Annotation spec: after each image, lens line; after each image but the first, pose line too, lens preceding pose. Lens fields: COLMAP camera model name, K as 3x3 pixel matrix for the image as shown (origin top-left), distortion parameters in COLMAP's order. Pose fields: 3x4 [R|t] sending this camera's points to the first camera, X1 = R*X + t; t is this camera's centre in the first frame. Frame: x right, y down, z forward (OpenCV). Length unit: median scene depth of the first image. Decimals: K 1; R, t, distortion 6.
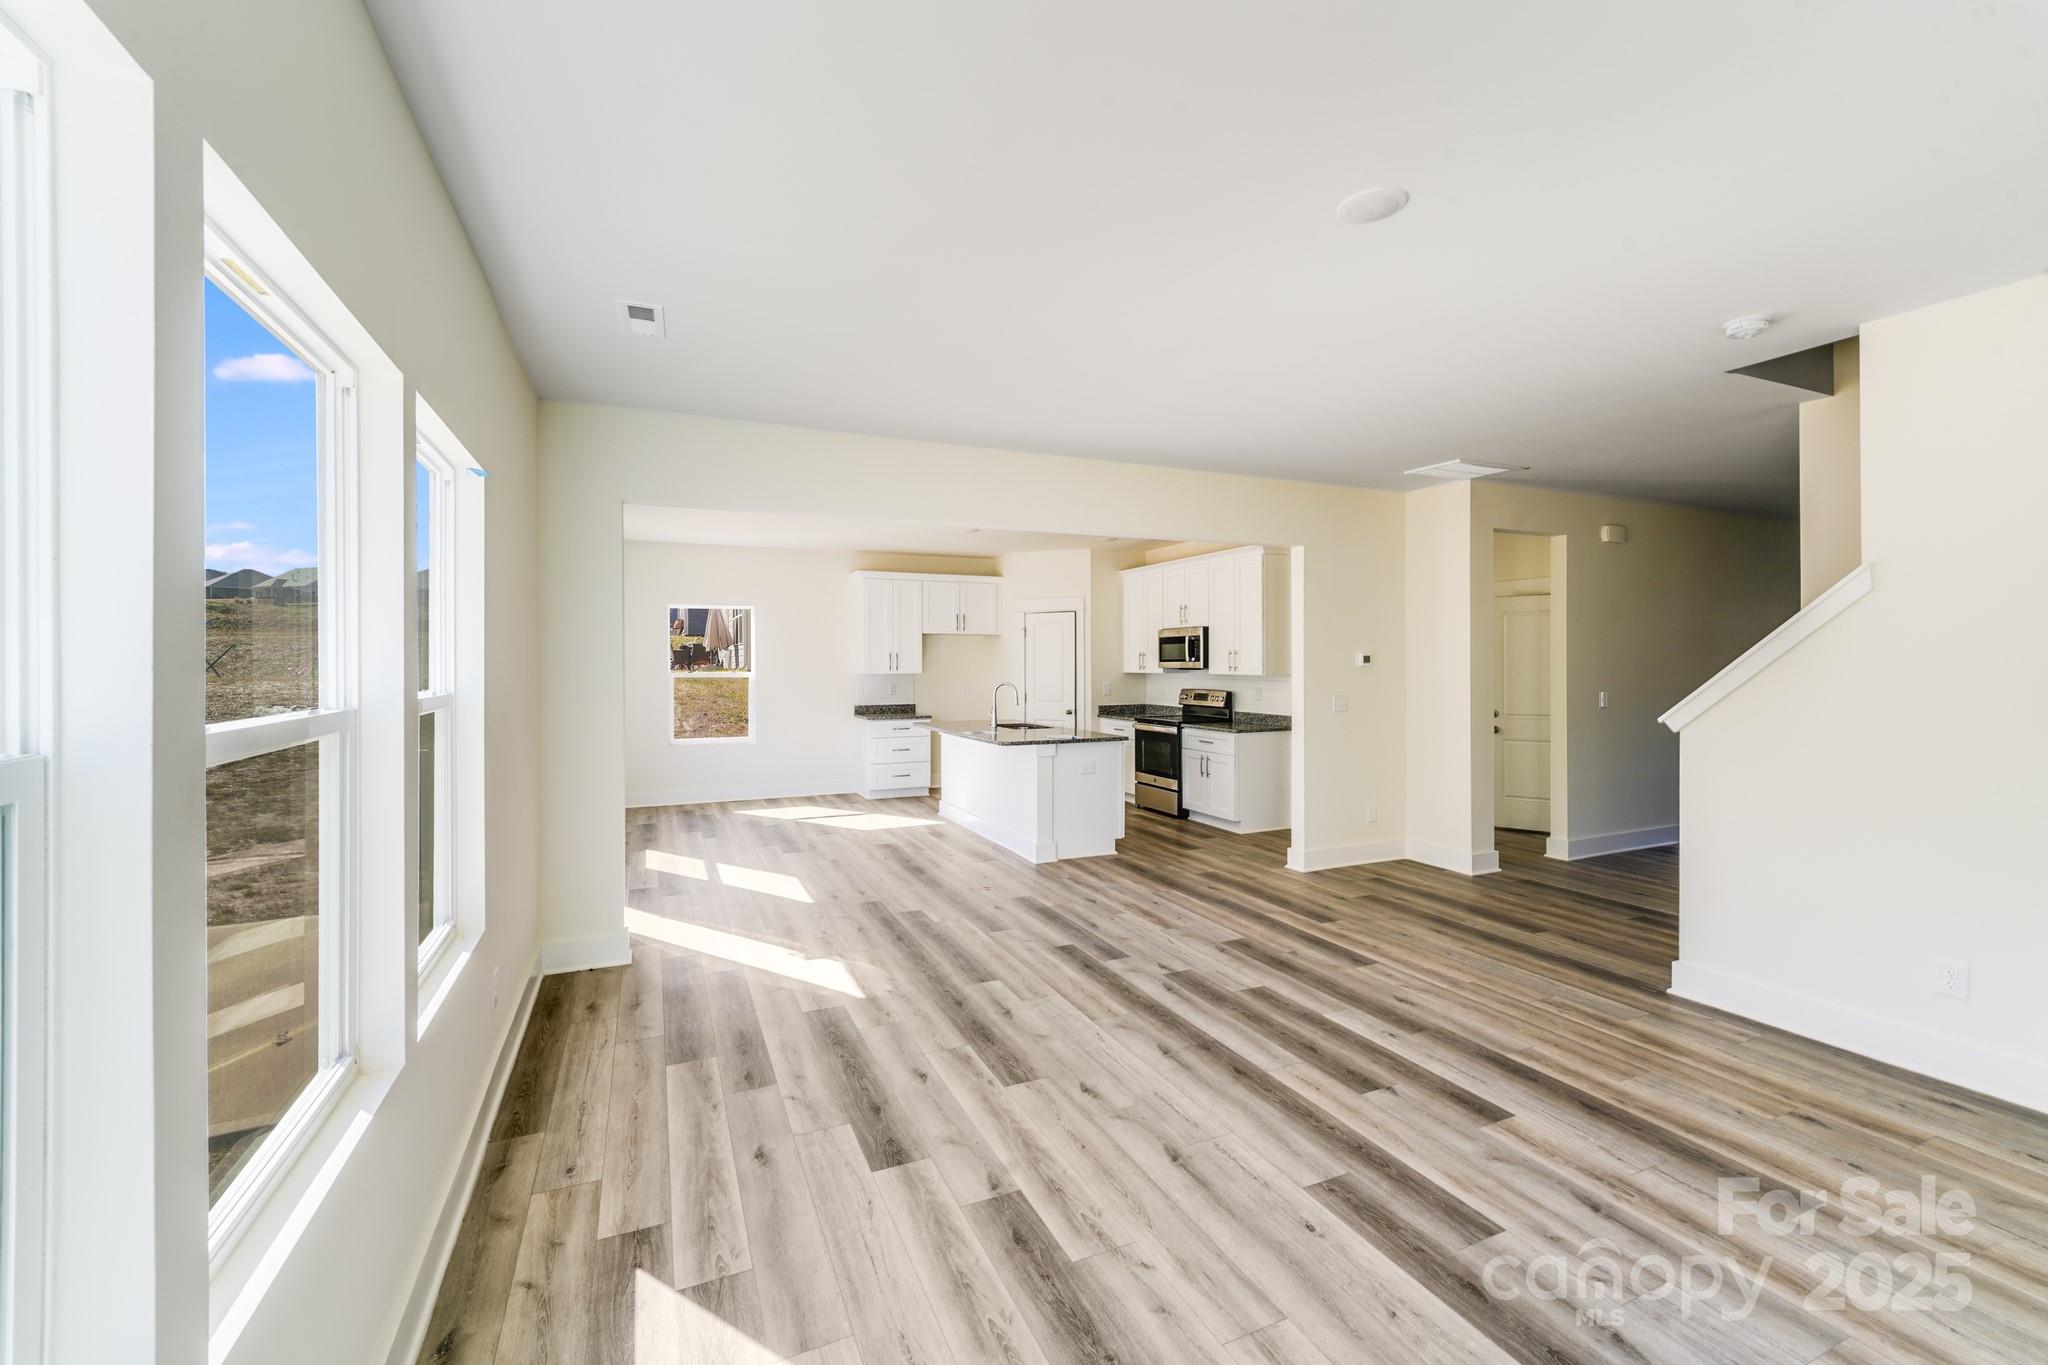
lens RADIAL K [[846.2, 0, 1013.9], [0, 846.2, 663.6], [0, 0, 1]] dist [-0.011025, -0.000882]
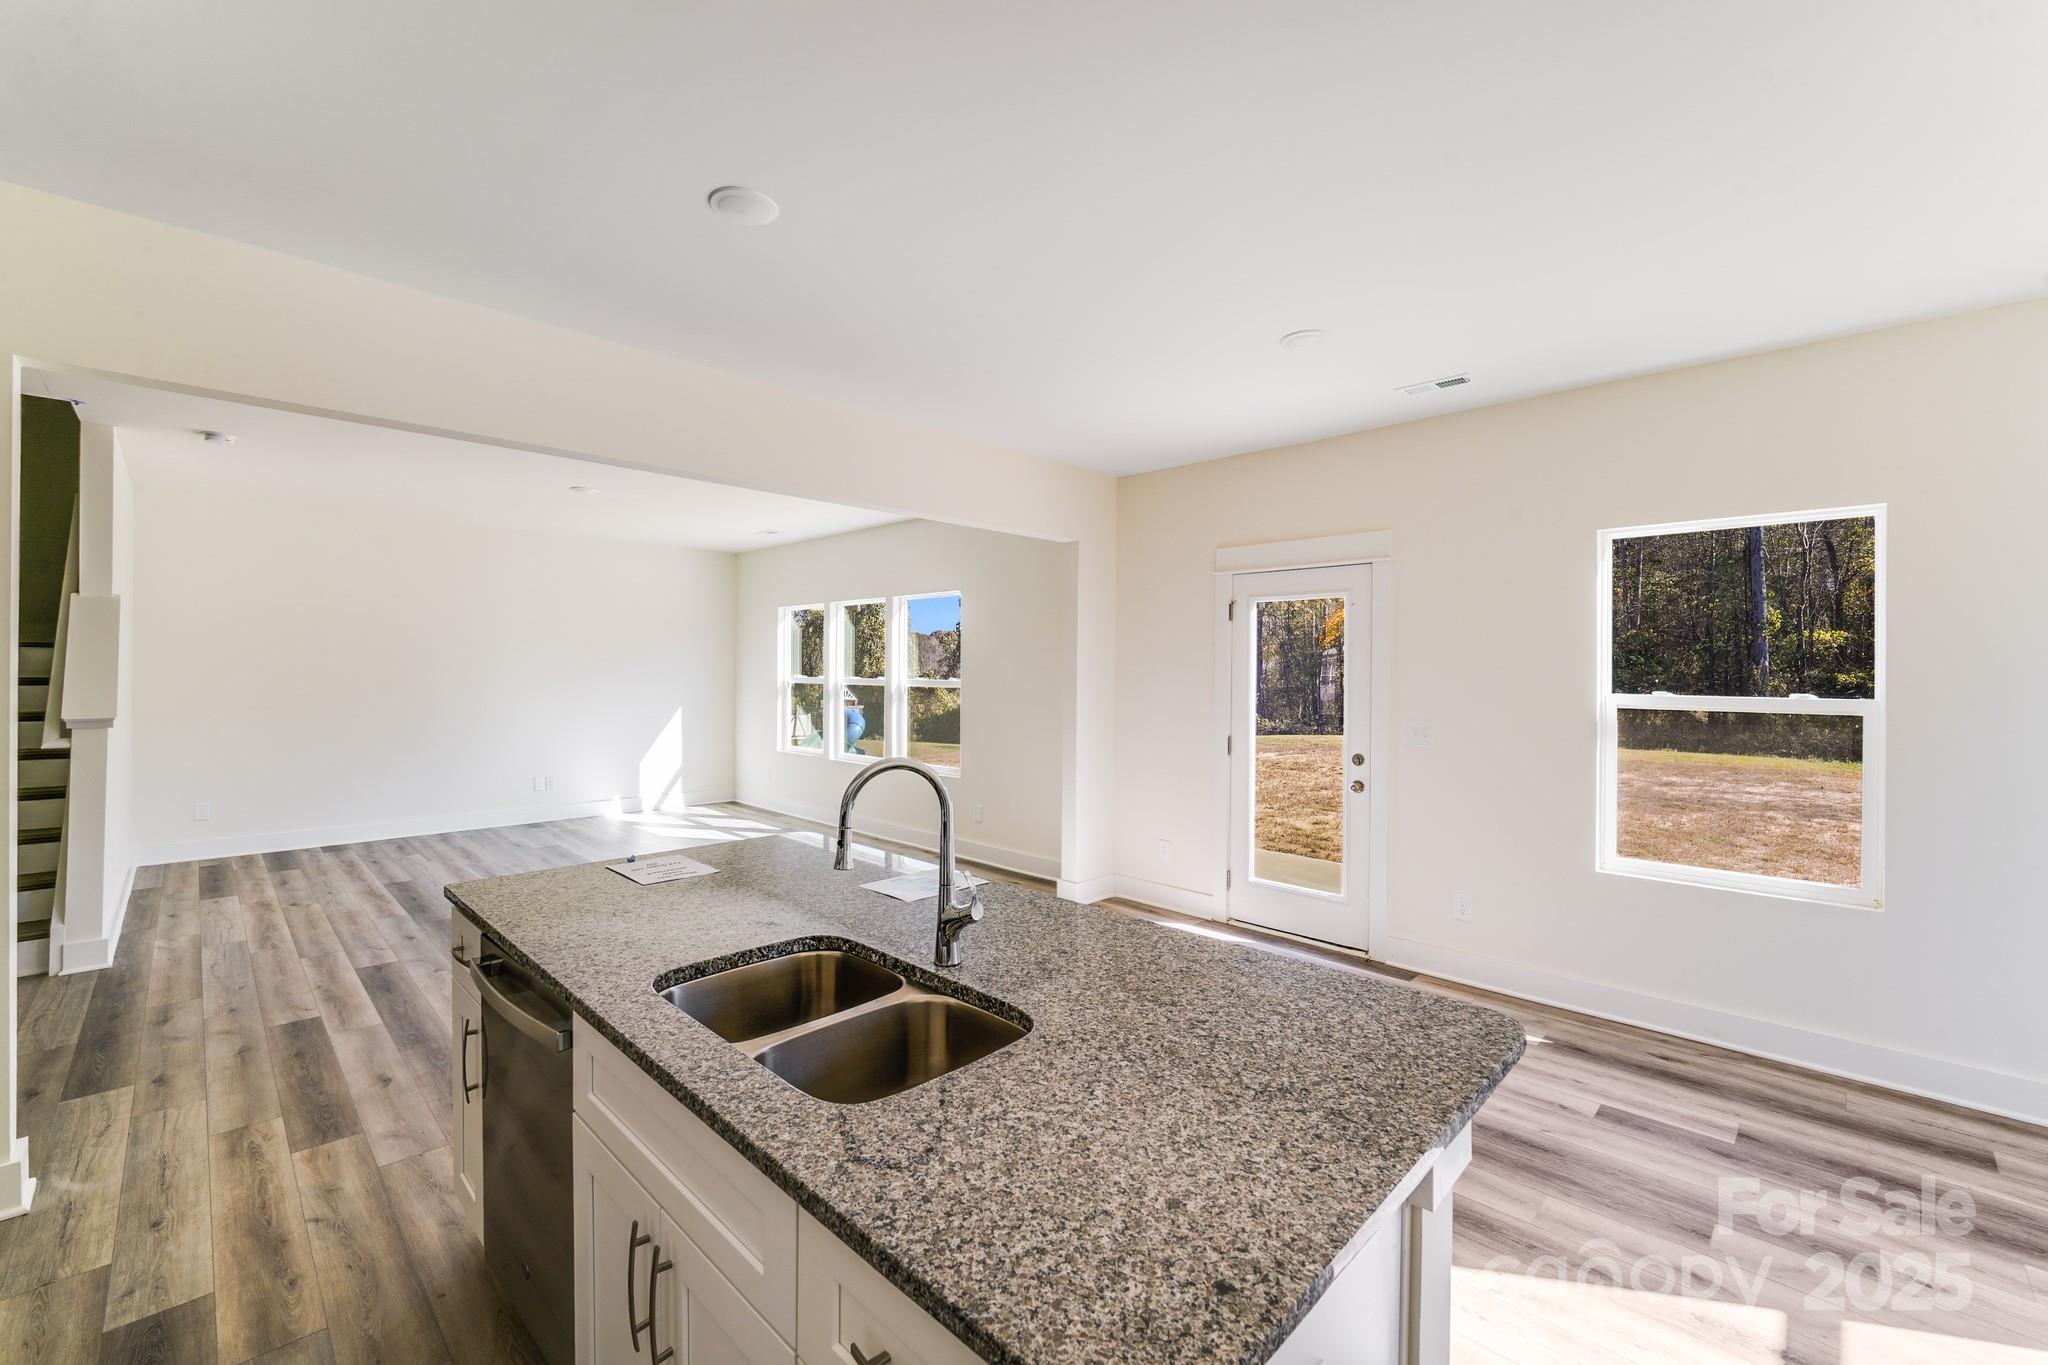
lens RADIAL K [[846.2, 0, 1013.6], [0, 846.2, 670.1], [0, 0, 1]] dist [-0.011025, -0.000882]
pose [[-0.933014, -0.003256, -0.359826, 0.065214], [-0.004941, 0.999981, 0.003764, -0.002132], [0.359807, 0.005290, -0.933012, 1.995087]]
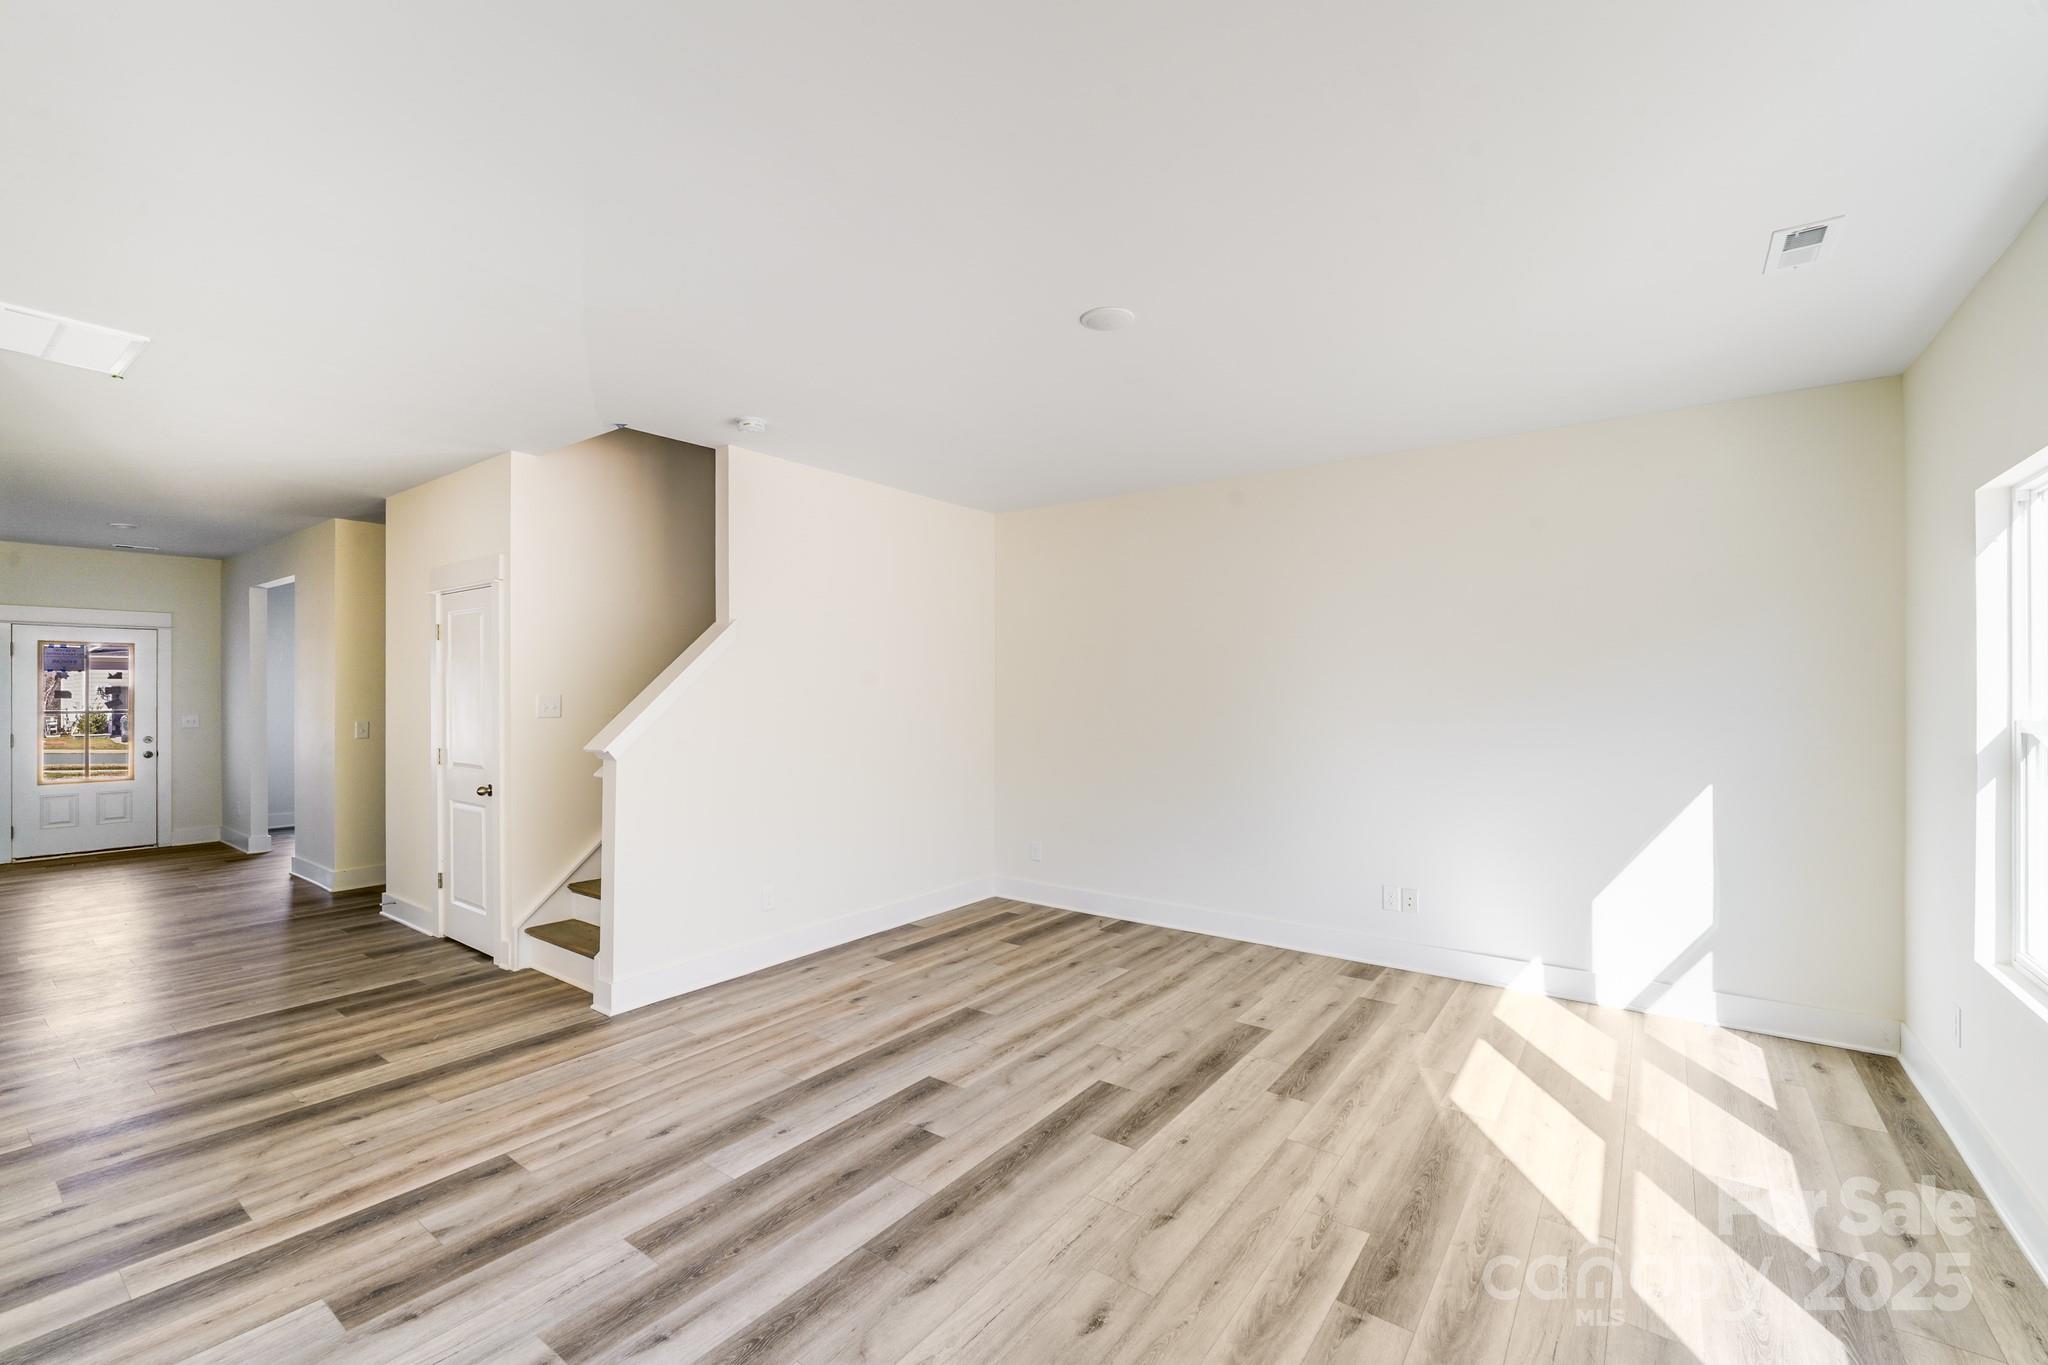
lens RADIAL K [[846.2, 0, 1024.6], [0, 846.2, 687.9], [0, 0, 1]] dist [-0.011025, -0.000882]
pose [[-0.500710, 0.006297, 0.865592, -0.304659], [0.003001, 0.999980, -0.005539, -0.002417], [-0.865610, -0.000176, -0.500718, 0.889607]]
